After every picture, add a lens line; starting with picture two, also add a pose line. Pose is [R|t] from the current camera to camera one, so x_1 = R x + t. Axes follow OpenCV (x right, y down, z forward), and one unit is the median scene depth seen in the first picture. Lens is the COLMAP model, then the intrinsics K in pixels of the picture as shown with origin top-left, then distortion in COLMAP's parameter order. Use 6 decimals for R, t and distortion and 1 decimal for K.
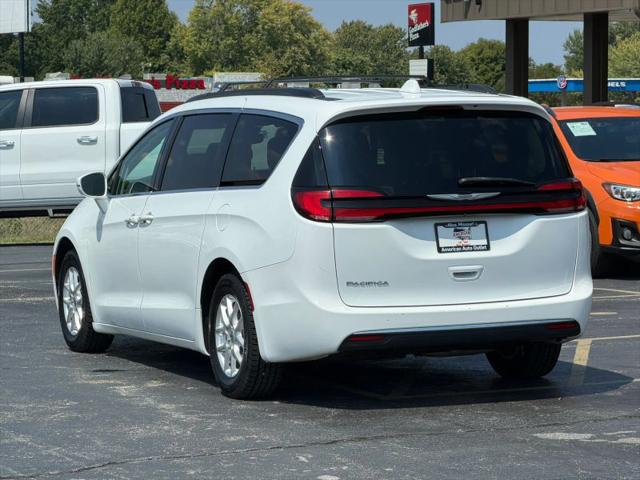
lens RADIAL K [[2529.9, 0, 316.2], [0, 2529.9, 244.6], [0, 0, 1]] dist [0.447489, 0.000000]
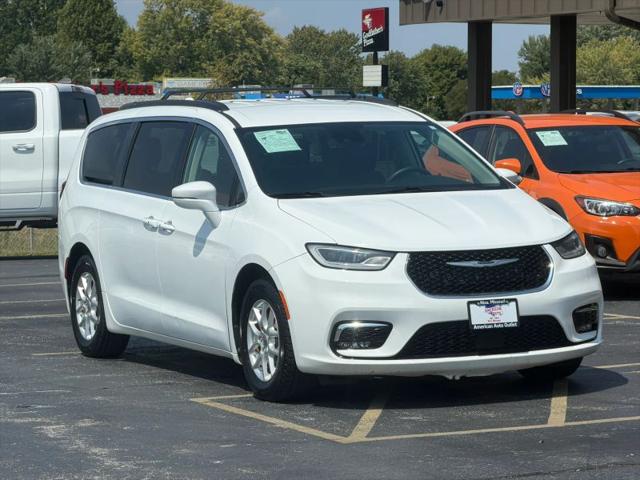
lens RADIAL K [[2529.9, 0, 317.9], [0, 2529.9, 287.7], [0, 0, 1]] dist [0.447489, 0.000000]
pose [[0.999804, 0.001520, 0.019755, -0.000047], [-0.001800, 0.999898, 0.014165, -0.005911], [-0.019731, -0.014198, 0.999705, 0.108320]]
